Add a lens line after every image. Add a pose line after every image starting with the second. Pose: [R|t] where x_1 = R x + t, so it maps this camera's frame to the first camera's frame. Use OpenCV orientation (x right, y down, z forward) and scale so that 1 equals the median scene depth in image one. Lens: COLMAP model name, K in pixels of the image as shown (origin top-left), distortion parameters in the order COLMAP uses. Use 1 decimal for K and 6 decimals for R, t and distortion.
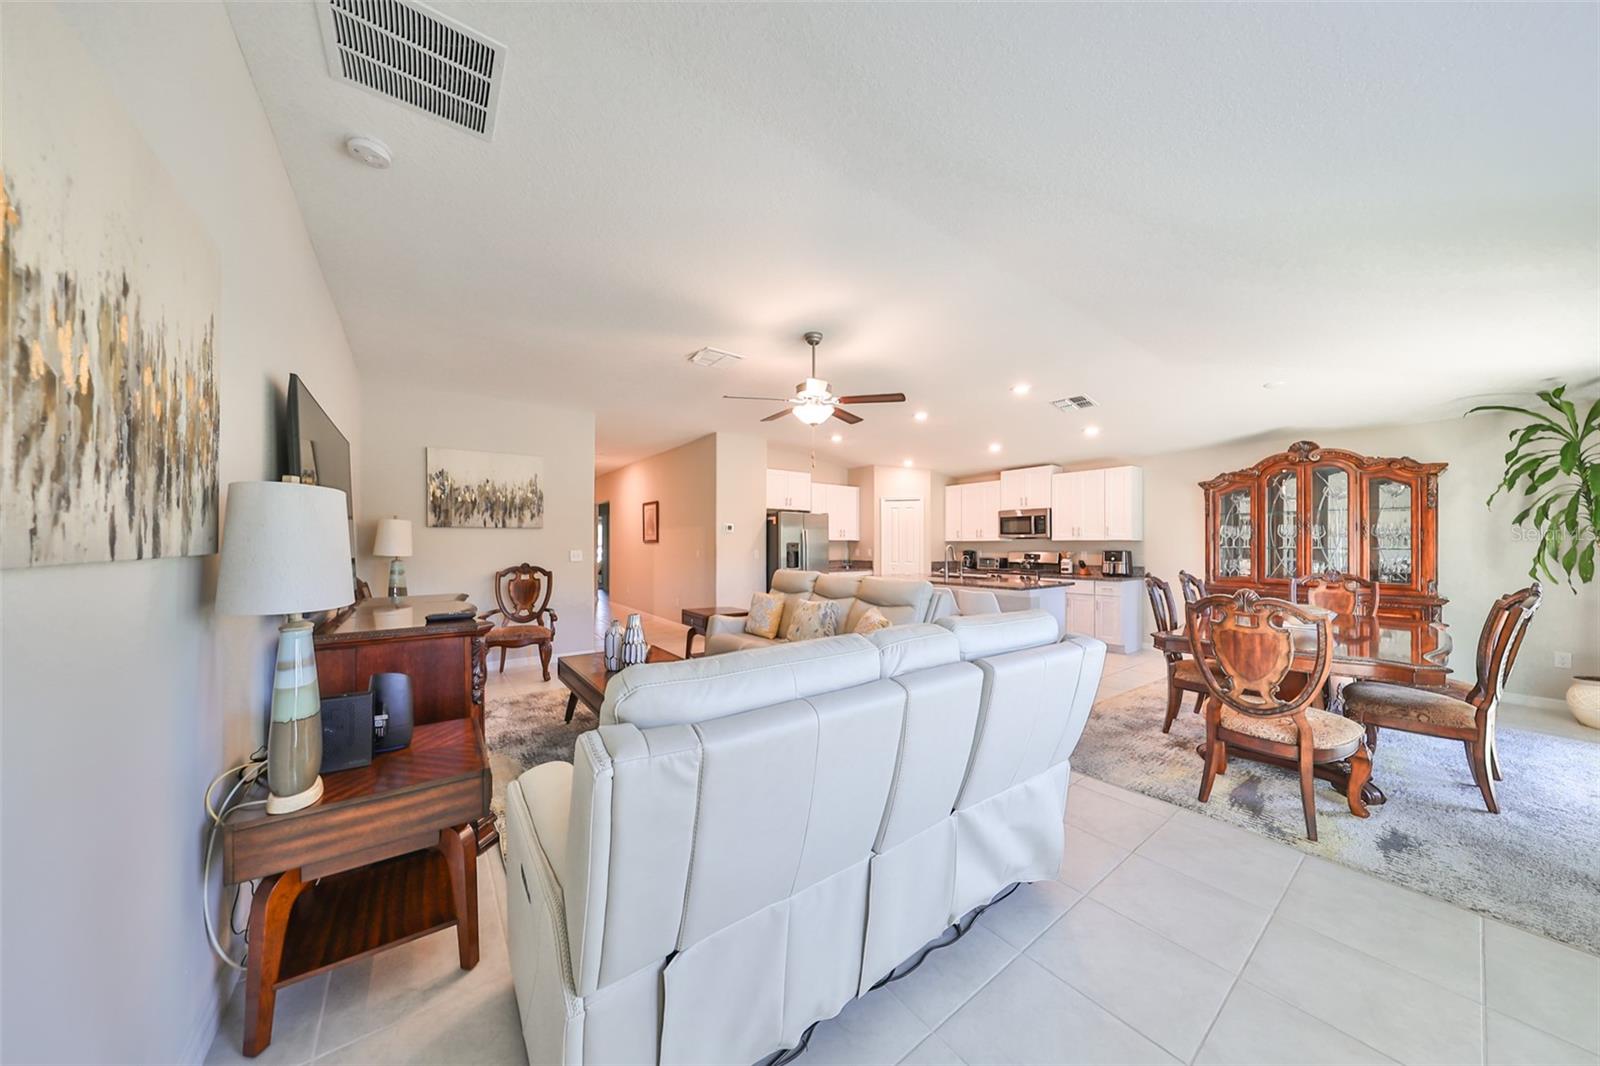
lens RADIAL K [[509.9, 0, 790.0], [0, 509.9, 539.5], [0, 0, 1]] dist [0.015851, -0.005710]
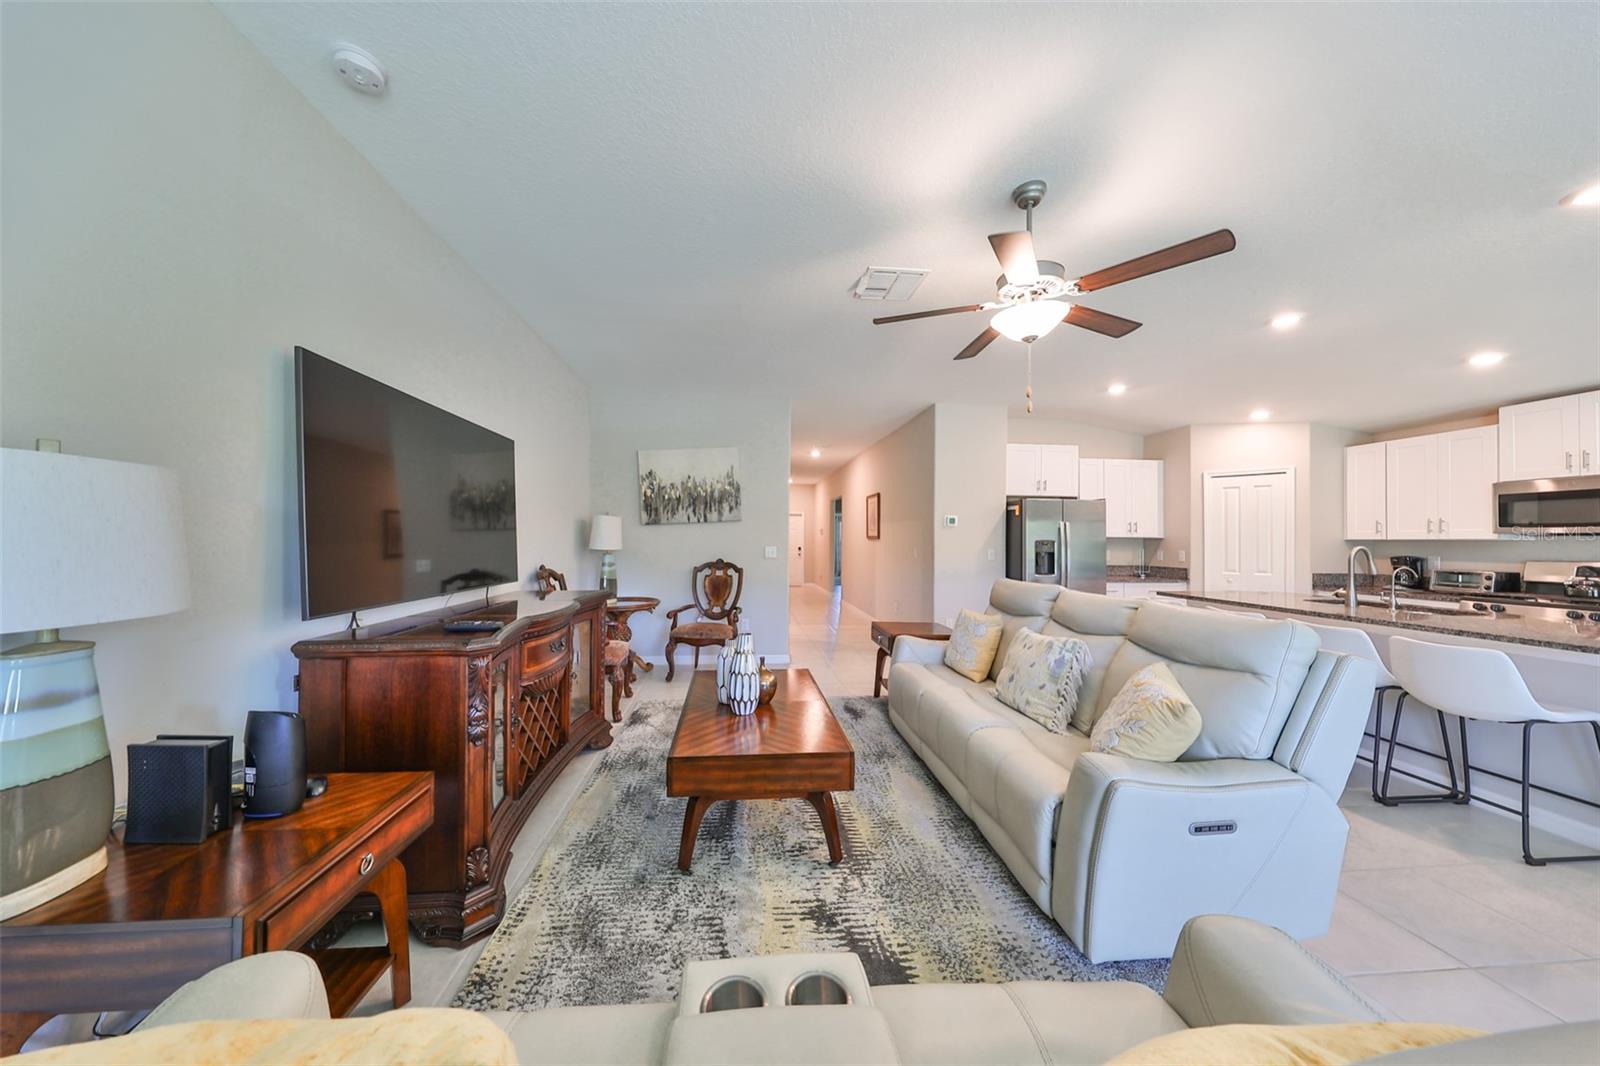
lens RADIAL K [[492.6, 0, 775.3], [0, 492.6, 531.8], [0, 0, 1]] dist [-0.001765, -0.000201]
pose [[0.847939, -0.001468, -0.530091, 0.052932], [-0.003545, 0.999958, -0.008439, 0.001586], [0.530081, 0.009035, 0.847899, 0.195110]]
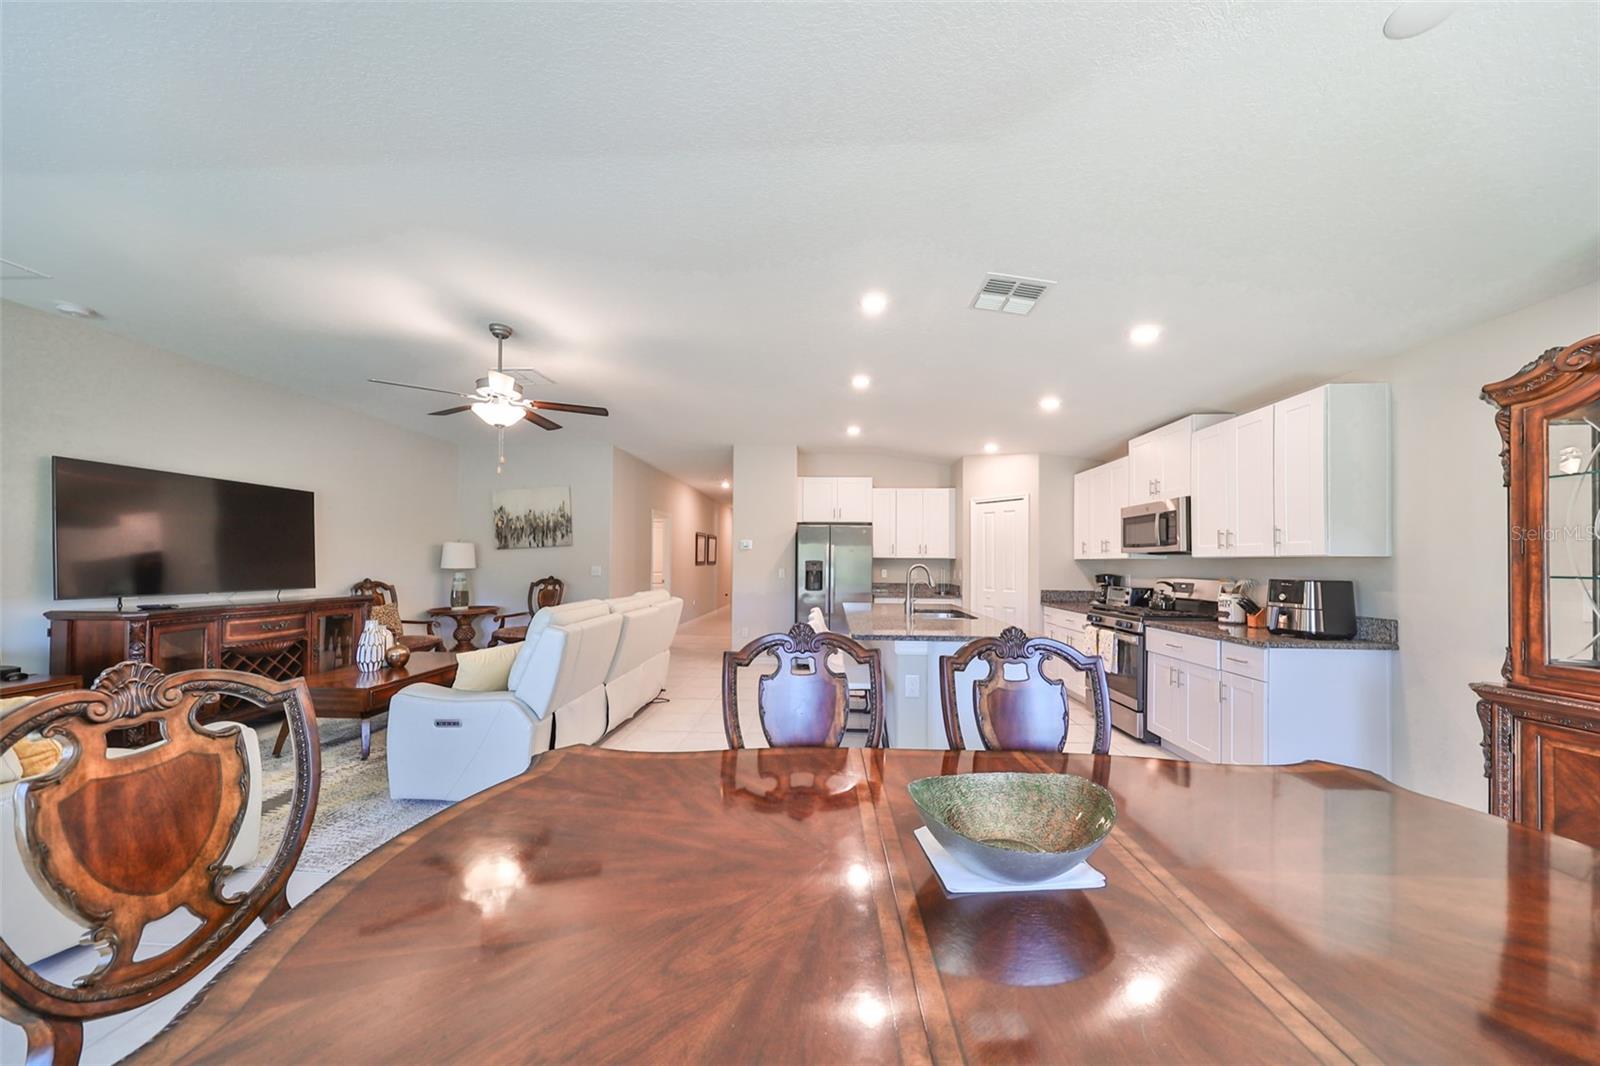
lens RADIAL K [[492.2, 0, 798.6], [0, 492.2, 559.7], [0, 0, 1]] dist [-0.005168, 0.000011]
pose [[0.772937, 0.001330, -0.634481, 0.515504], [-0.000770, 0.999999, 0.001159, 0.003953], [0.634482, -0.000407, 0.772938, 0.352678]]
